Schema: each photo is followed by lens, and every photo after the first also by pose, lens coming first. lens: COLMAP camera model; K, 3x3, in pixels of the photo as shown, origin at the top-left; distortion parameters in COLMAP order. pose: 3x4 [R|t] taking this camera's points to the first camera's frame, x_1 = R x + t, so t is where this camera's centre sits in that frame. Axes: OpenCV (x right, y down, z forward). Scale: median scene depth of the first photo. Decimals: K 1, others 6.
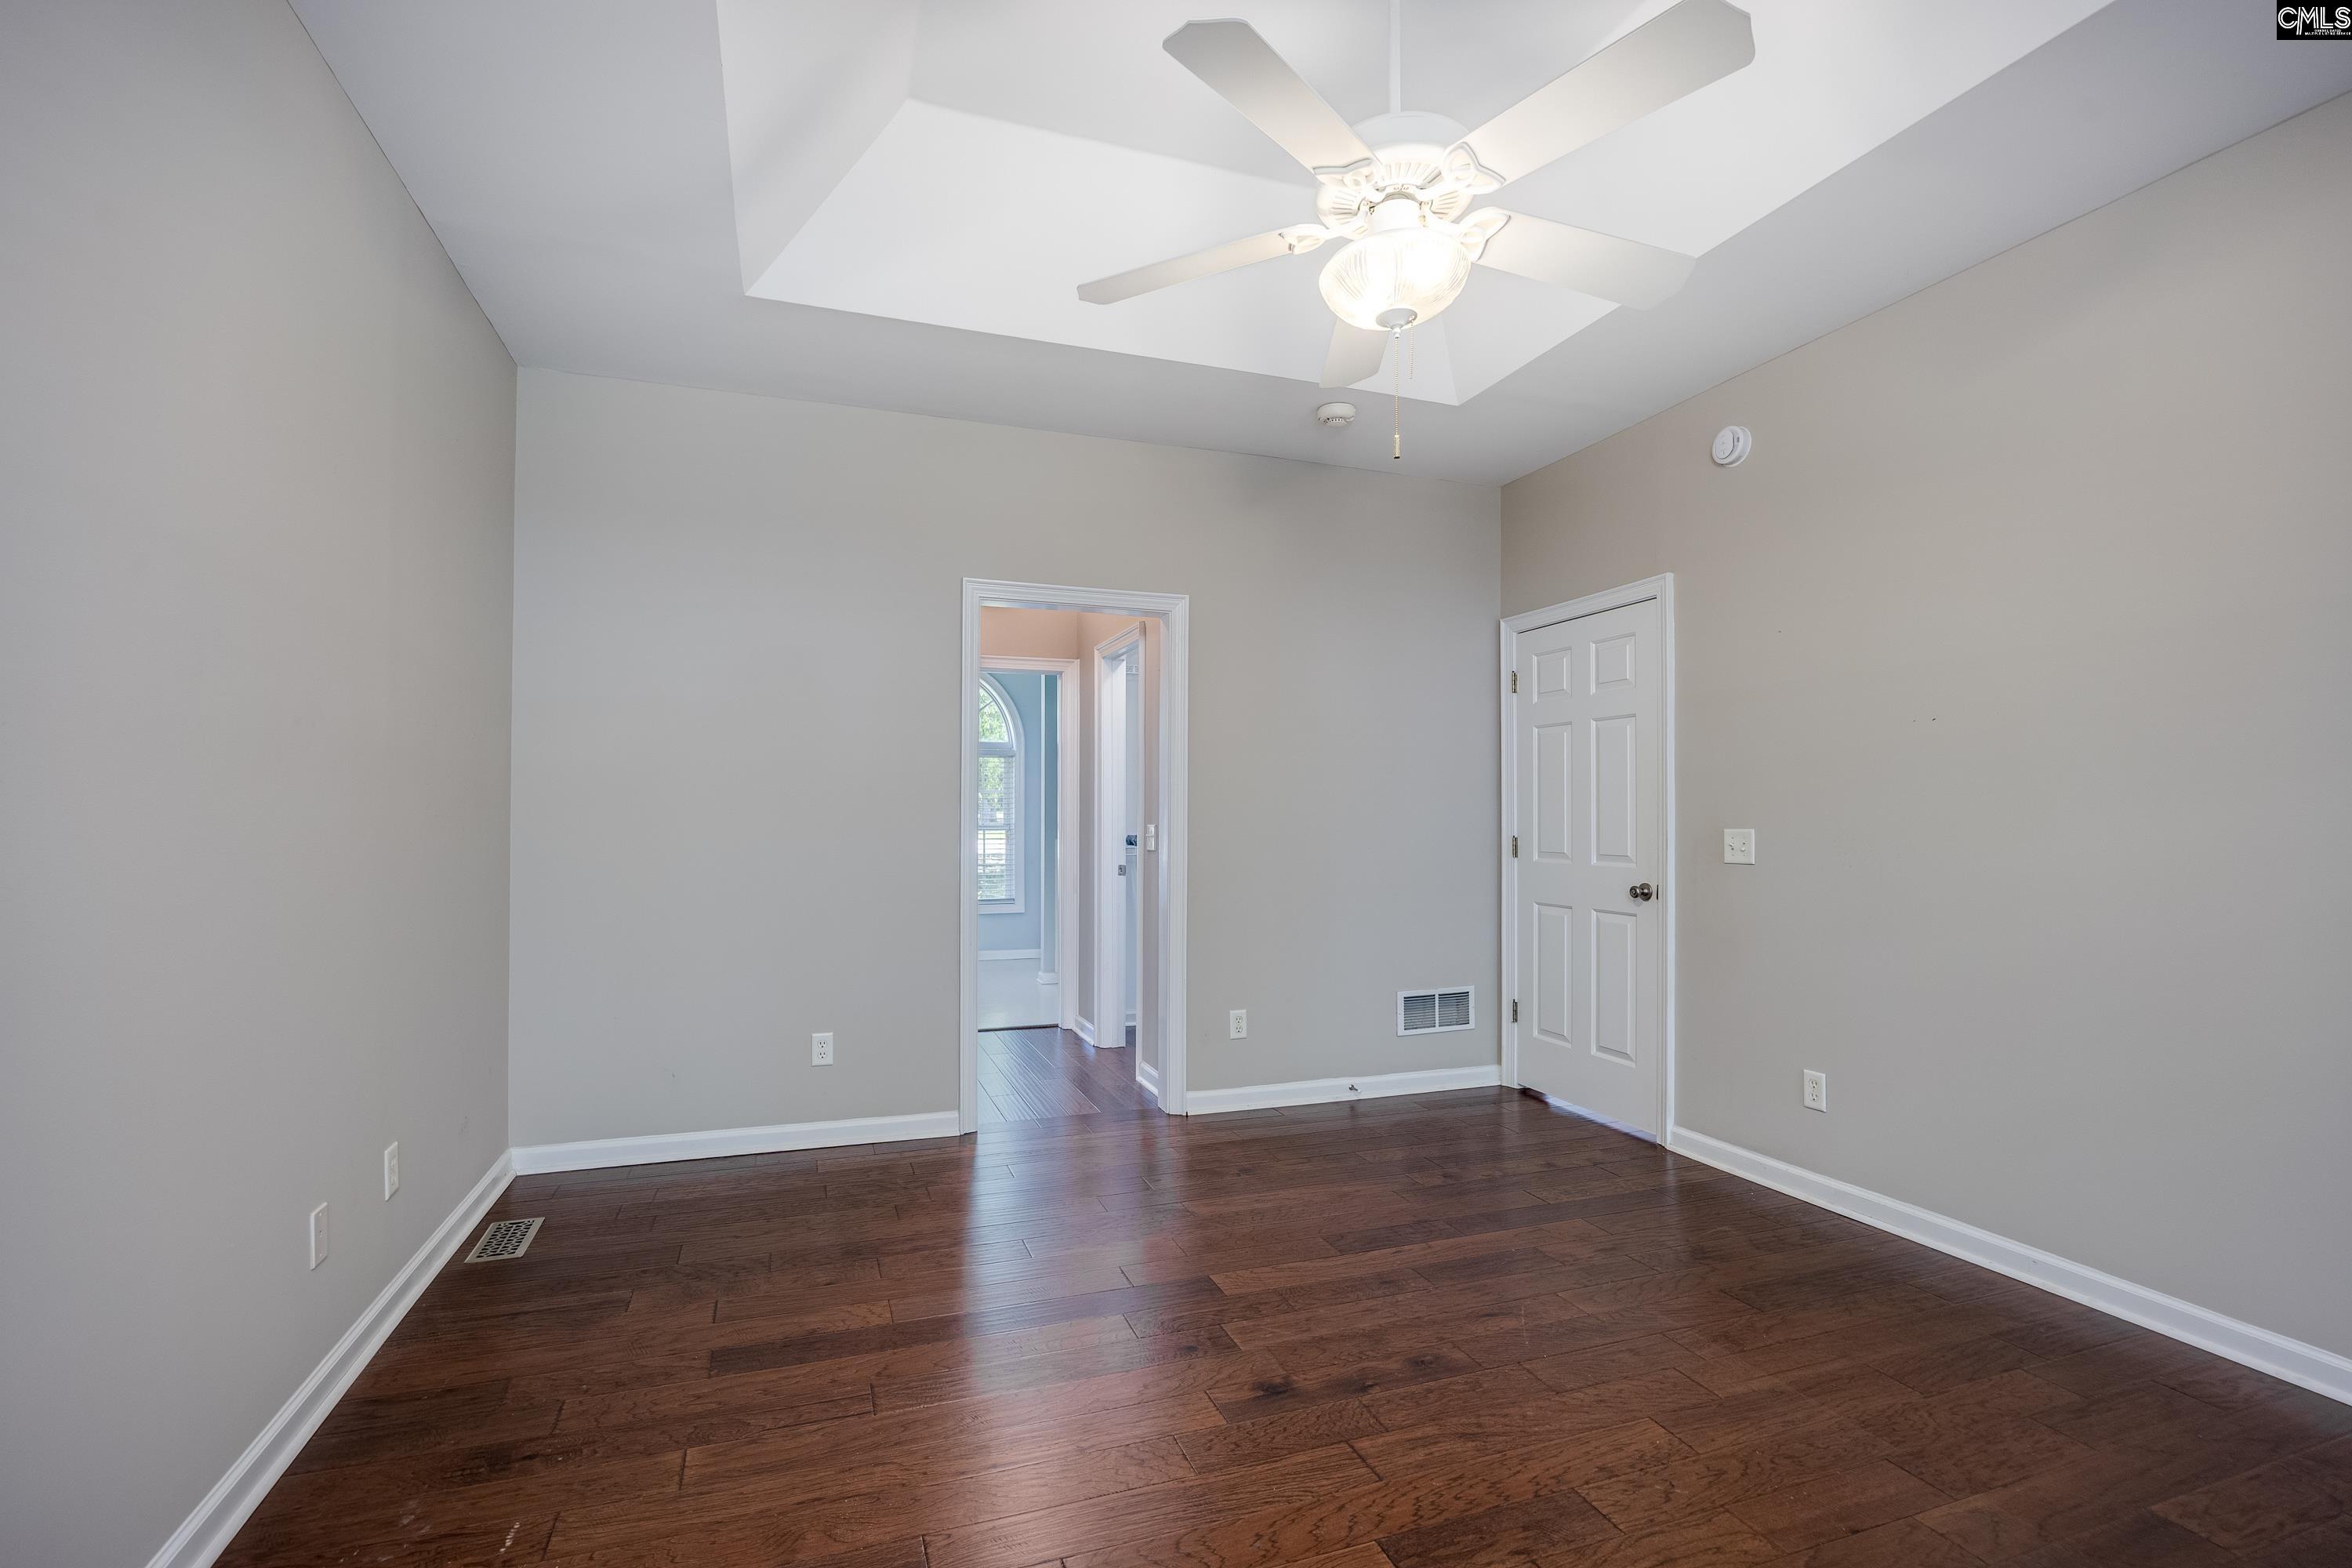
lens RADIAL K [[1023.1, 0, 1181.1], [0, 1023.1, 821.5], [0, 0, 1]] dist [-0.004916, 0.000849]
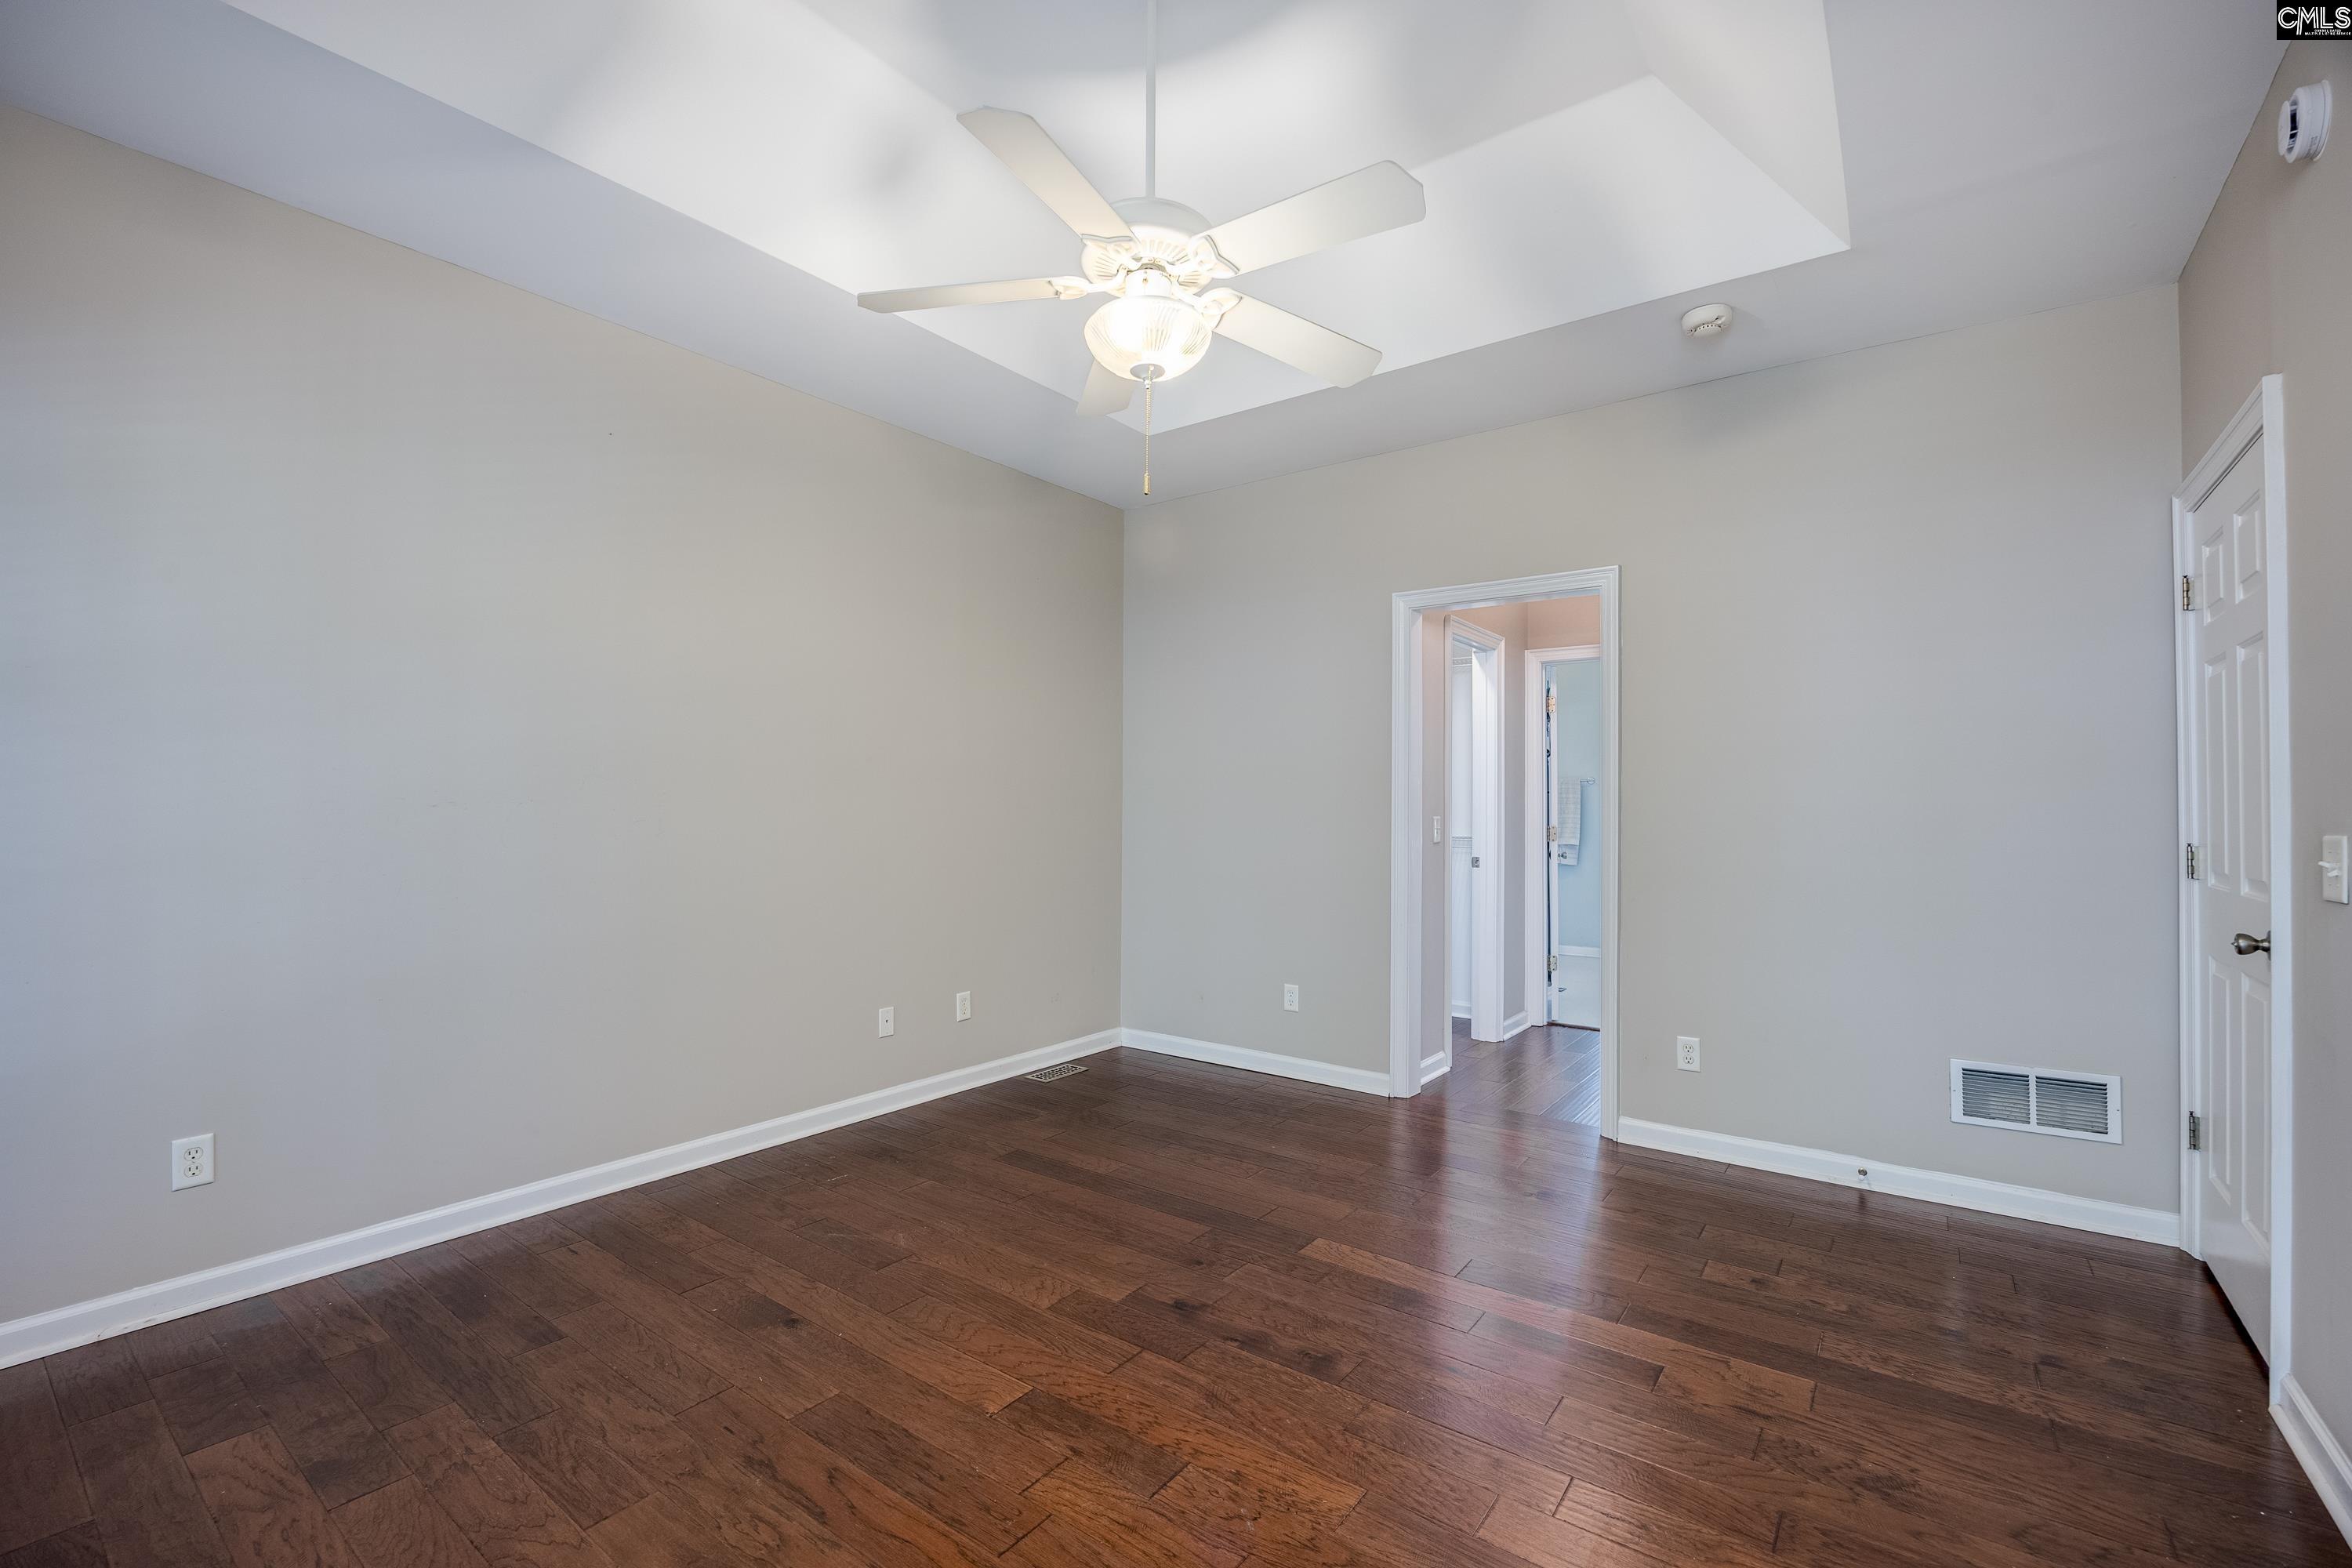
lens RADIAL K [[1023.1, 0, 1181.1], [0, 1023.1, 821.5], [0, 0, 1]] dist [-0.004916, 0.000849]
pose [[0.560650, 0.010837, -0.827982, 0.653390], [-0.005600, 0.999941, 0.009296, 0.000235], [0.828034, -0.000575, 0.560677, 0.223647]]
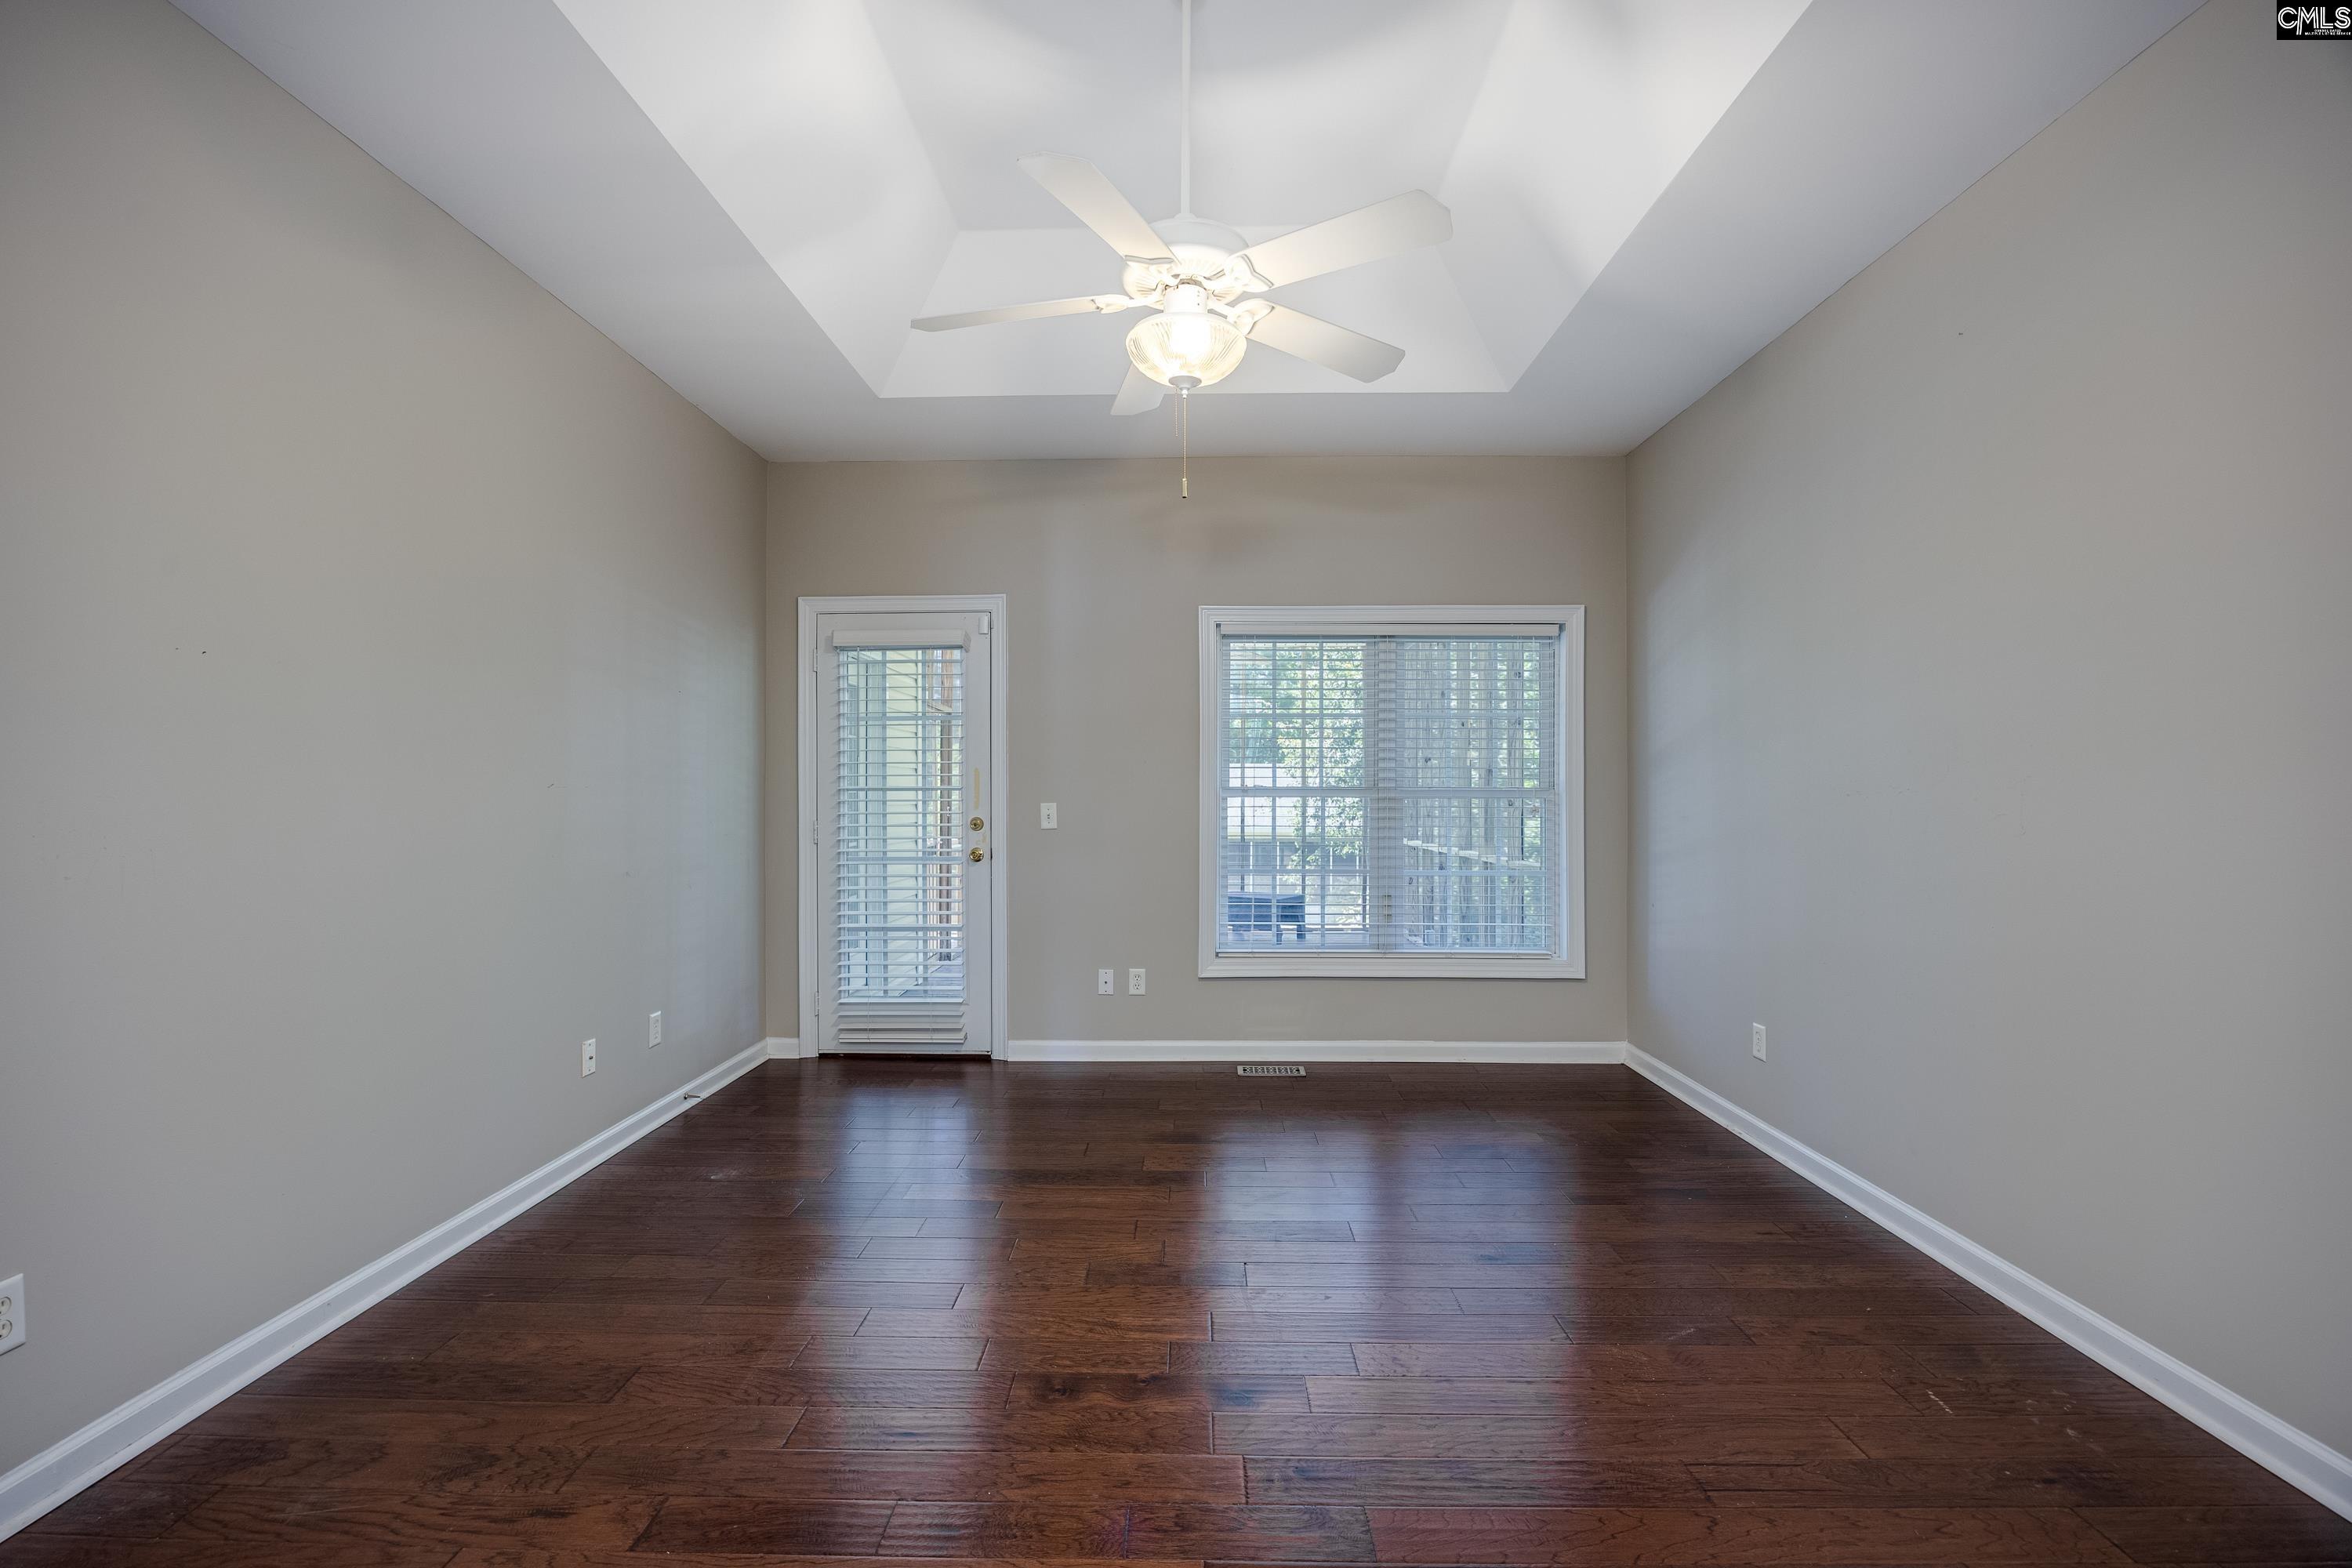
lens RADIAL K [[1046.1, 0, 1194.5], [0, 1046.1, 781.8], [0, 0, 1]] dist [-0.001859, -0.000215]
pose [[-0.937792, 0.000214, 0.347197, -0.130495], [-0.000551, 0.999998, -0.002106, -0.010244], [-0.347197, -0.002166, -0.937790, 1.214052]]
